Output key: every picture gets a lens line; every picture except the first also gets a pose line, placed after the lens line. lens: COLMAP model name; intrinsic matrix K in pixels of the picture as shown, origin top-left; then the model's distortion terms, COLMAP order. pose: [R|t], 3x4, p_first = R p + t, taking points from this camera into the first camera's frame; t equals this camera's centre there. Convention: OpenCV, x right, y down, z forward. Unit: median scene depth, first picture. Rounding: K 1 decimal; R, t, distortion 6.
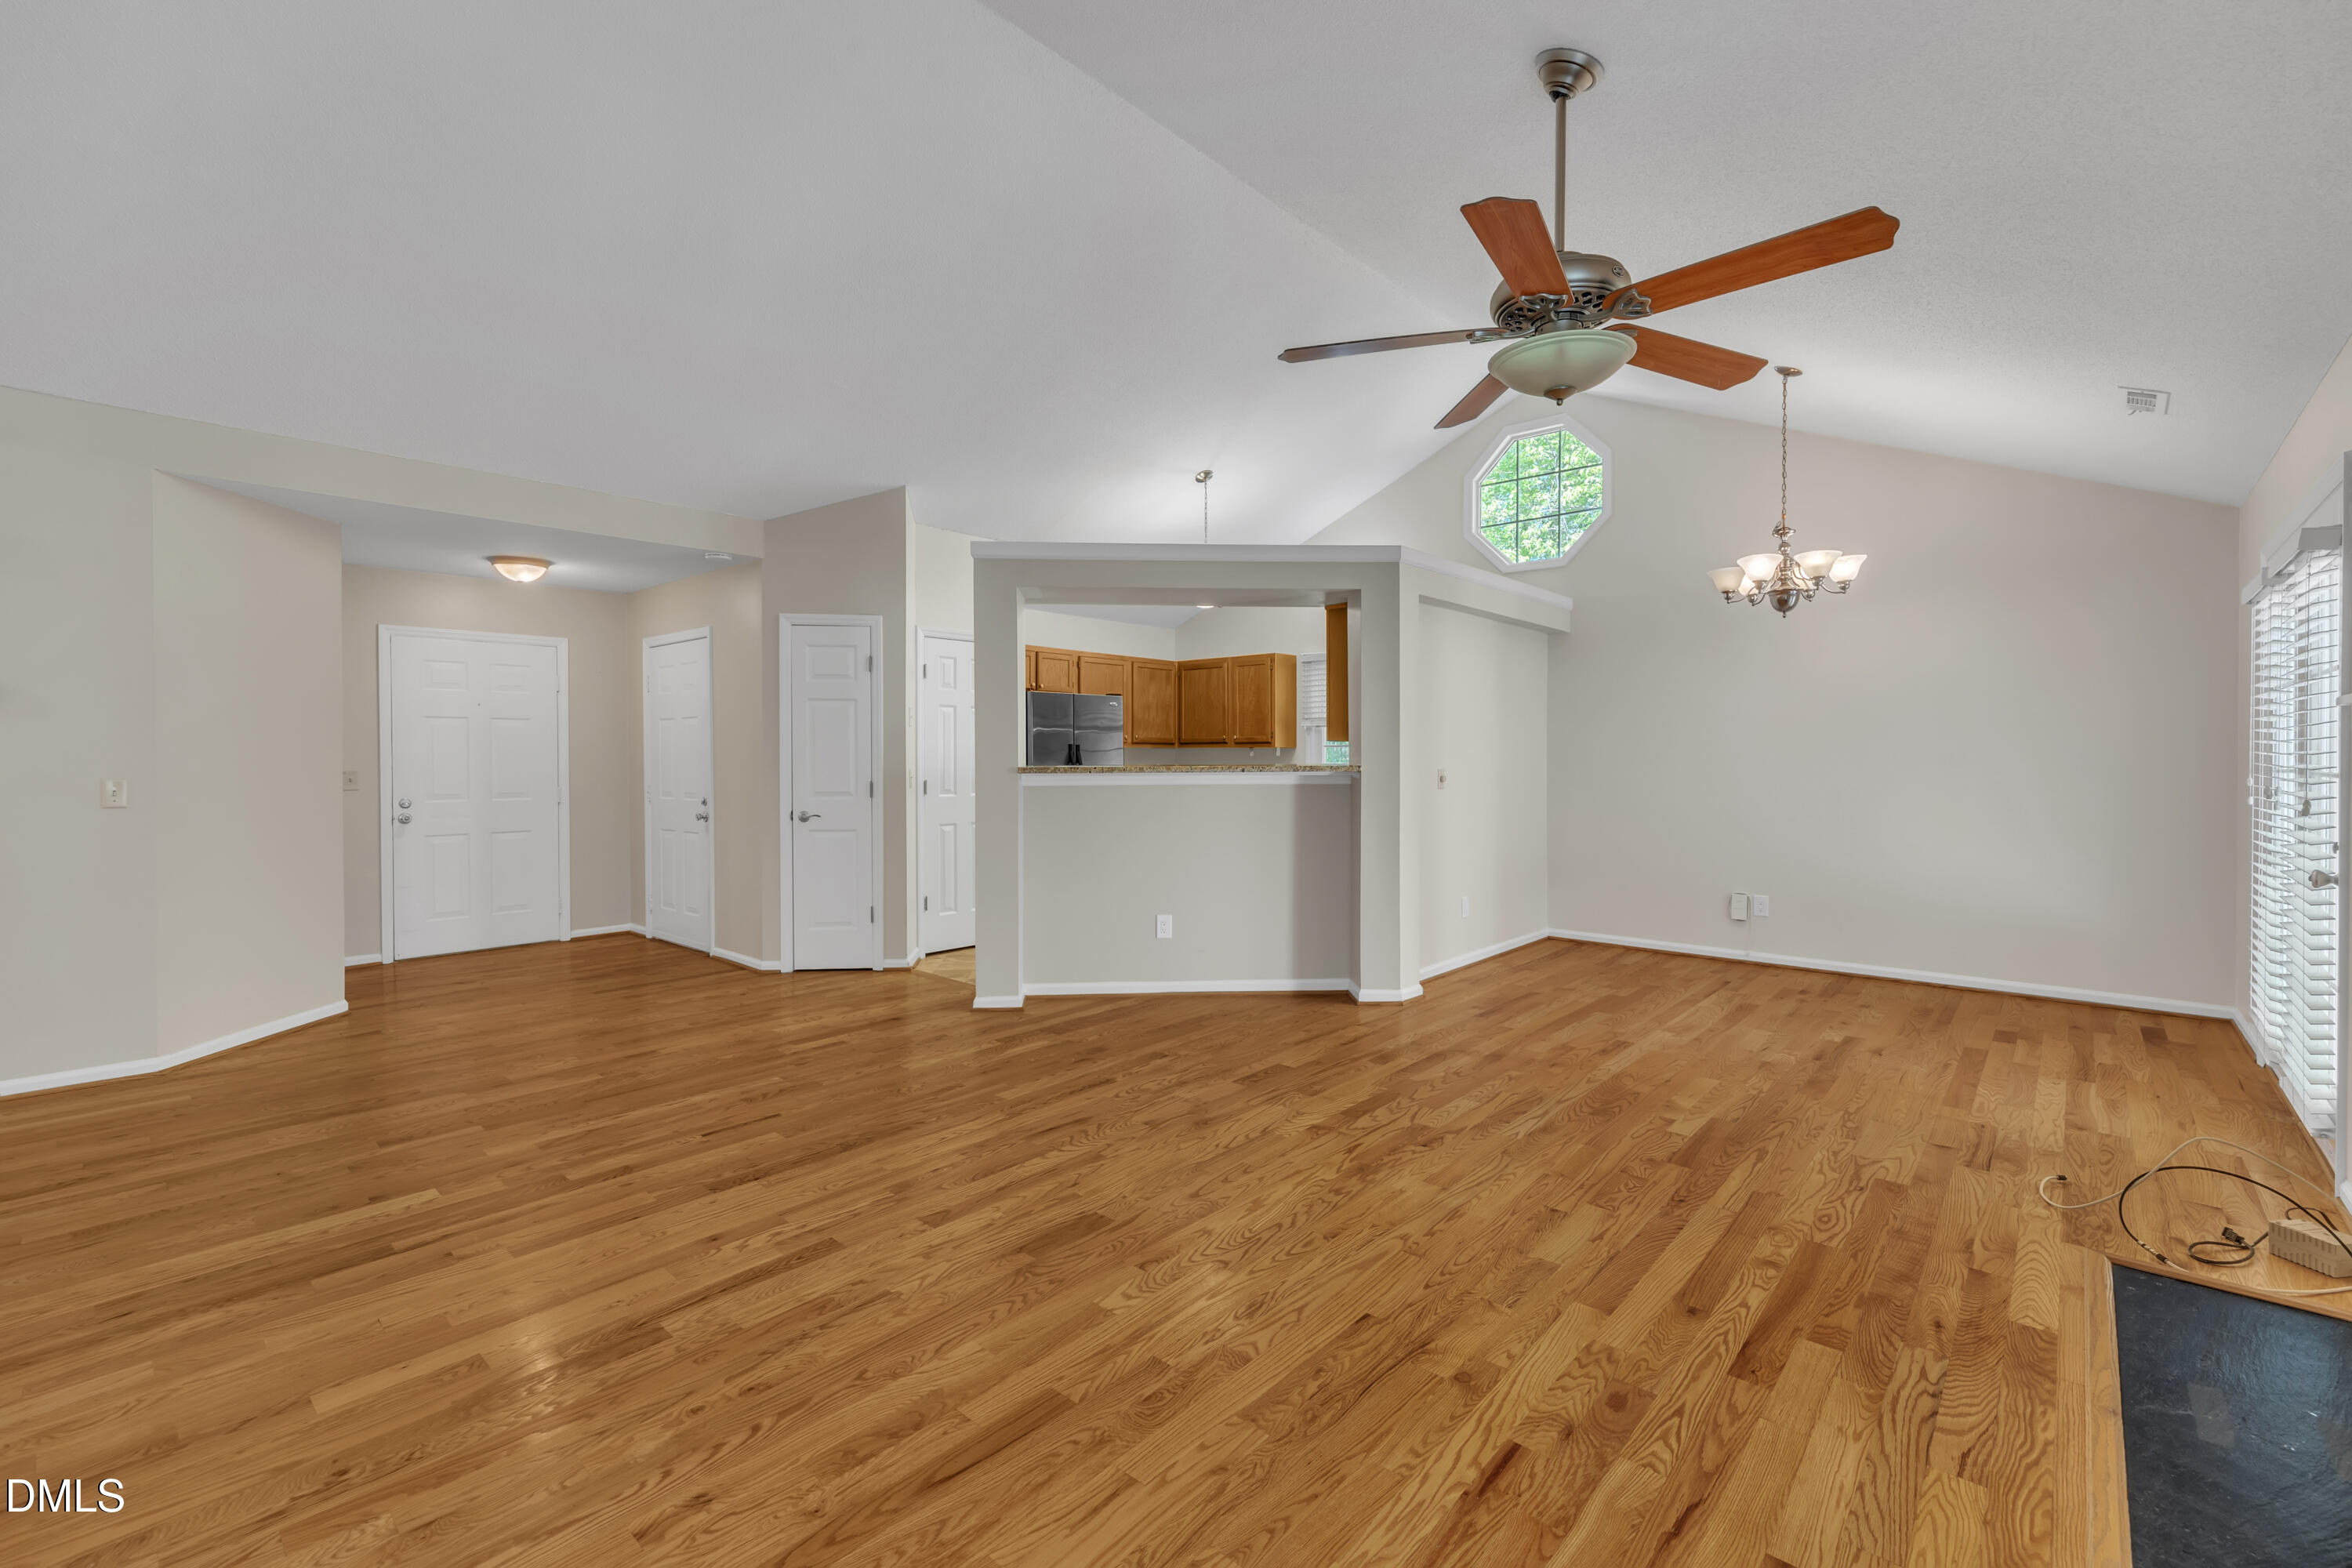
lens RADIAL K [[997.7, 0, 1170.2], [0, 997.7, 773.6], [0, 0, 1]] dist [0.000266, 0.000694]
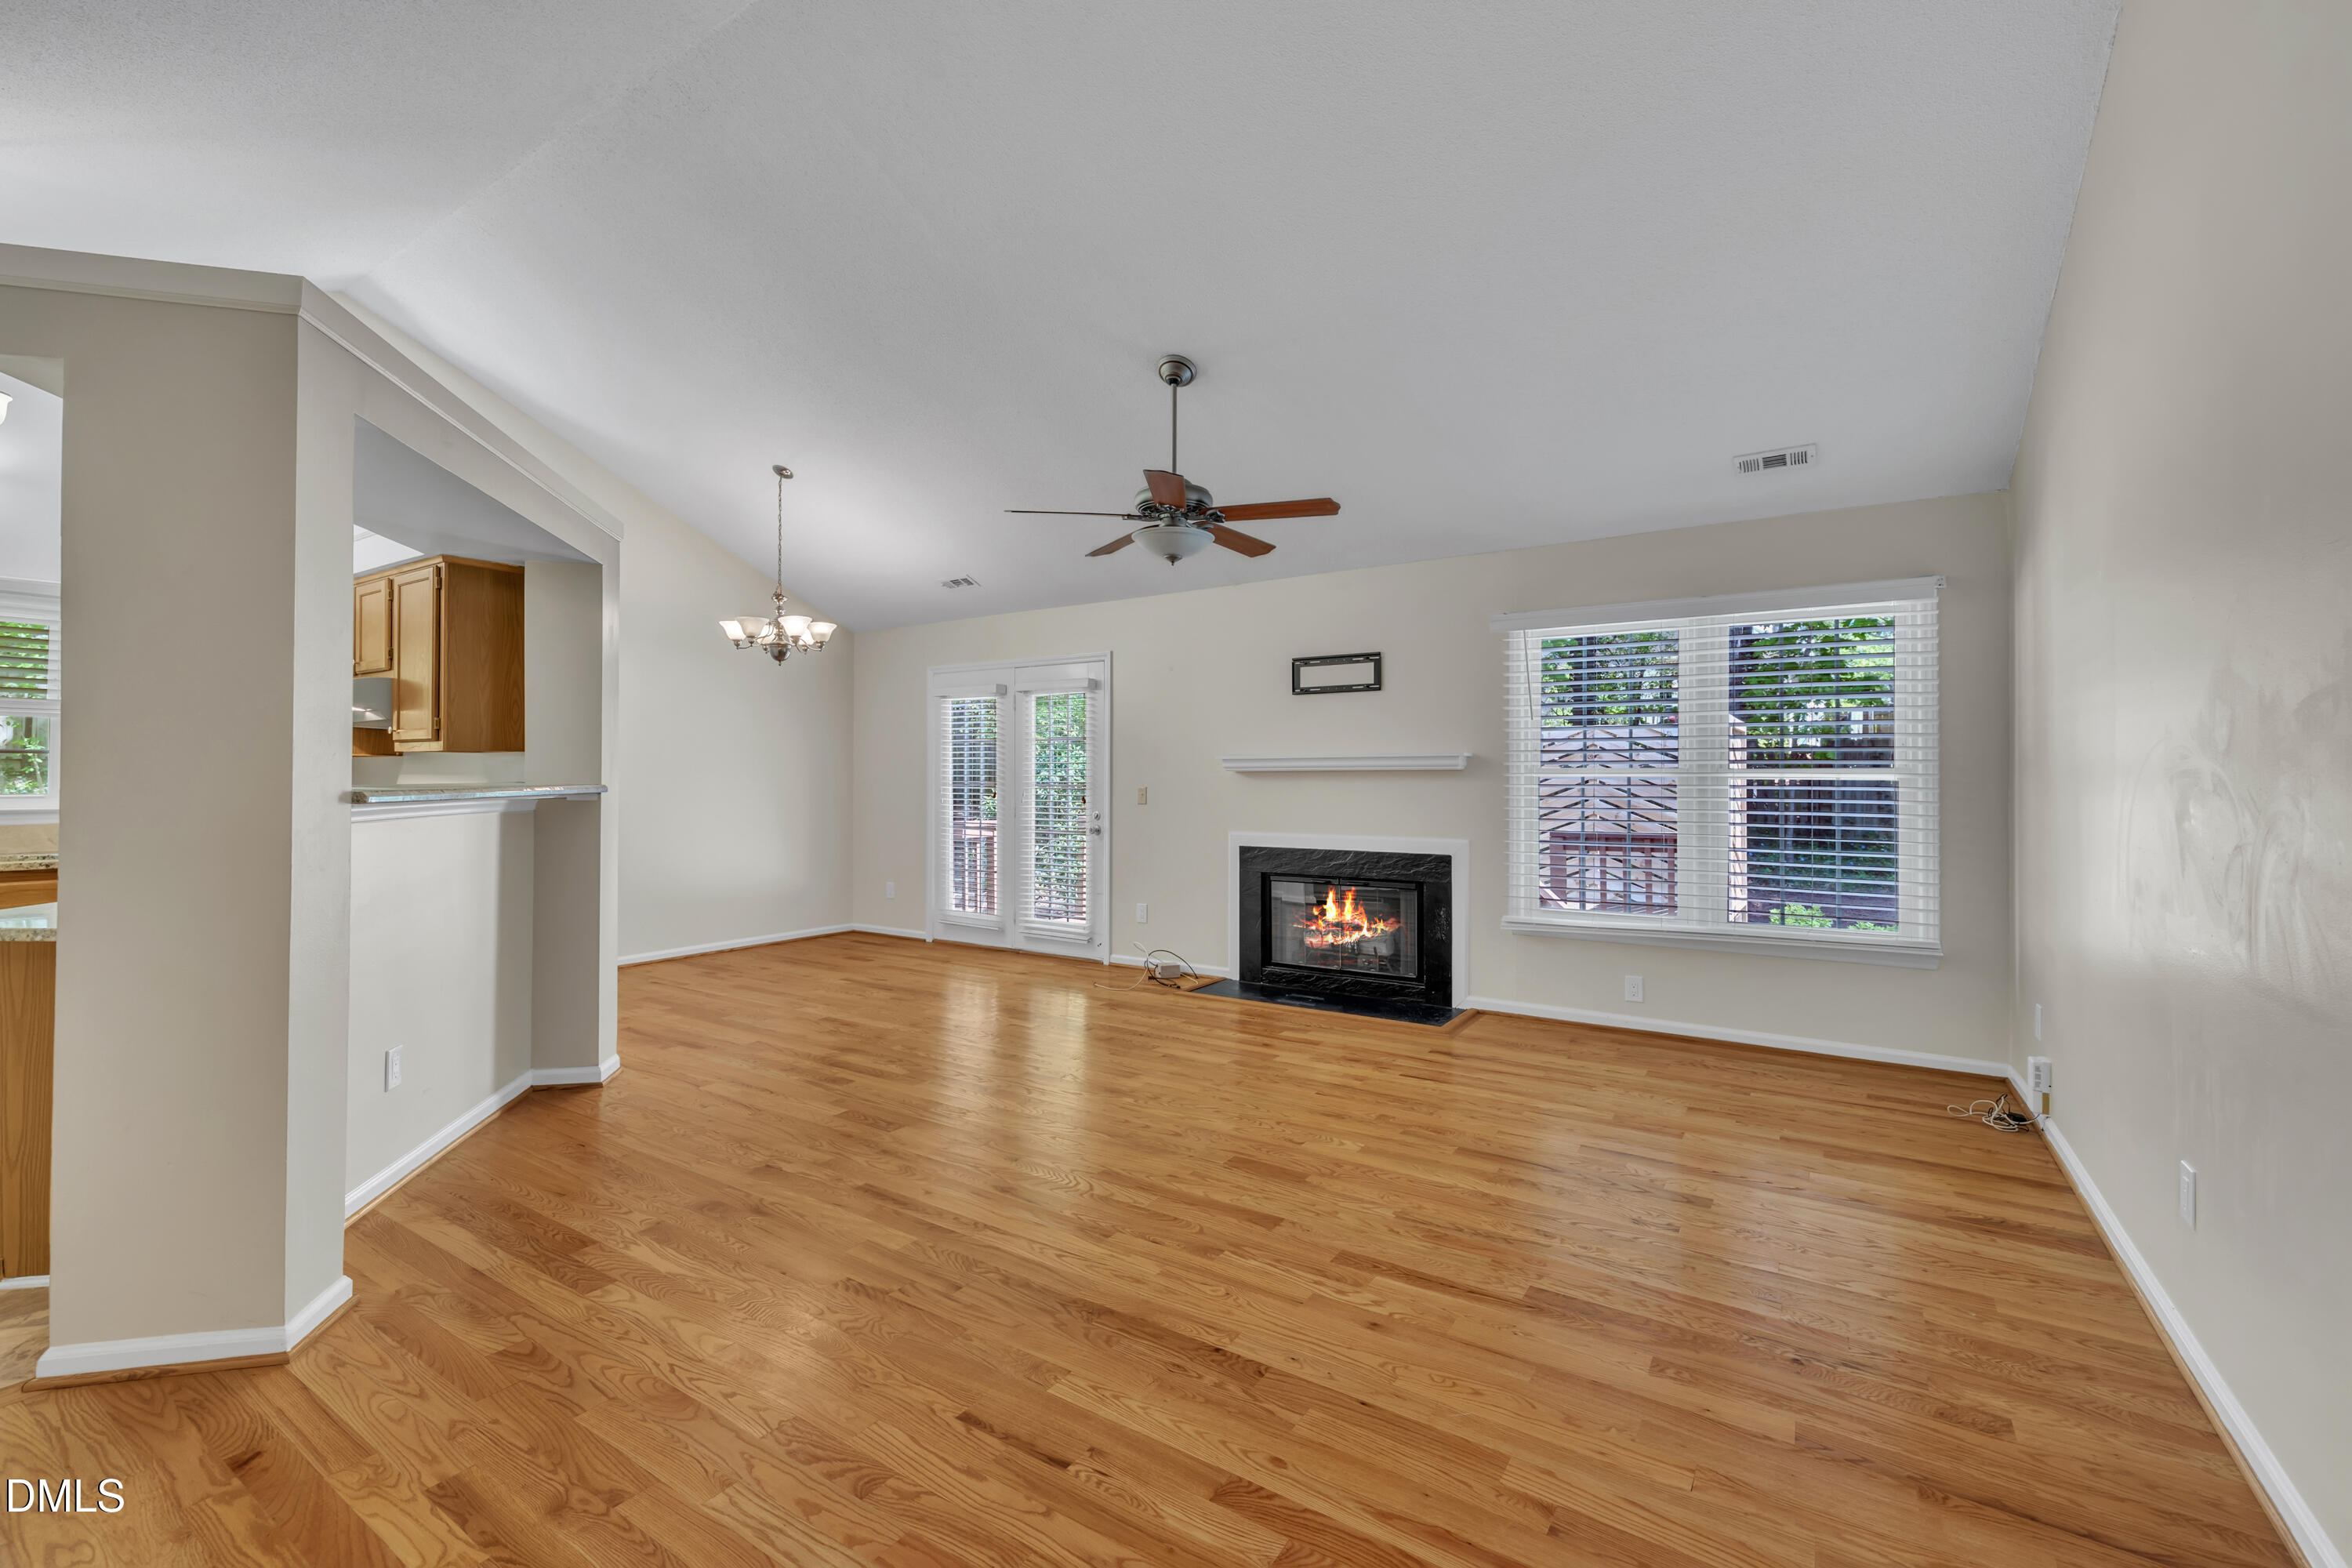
lens RADIAL K [[997.7, 0, 1169.6], [0, 997.7, 770.6], [0, 0, 1]] dist [0.000266, 0.000694]
pose [[-0.152361, 0.008971, 0.988284, -1.192712], [0.011379, 0.999908, -0.007322, -0.014395], [-0.988259, 0.010130, -0.152449, 1.199213]]
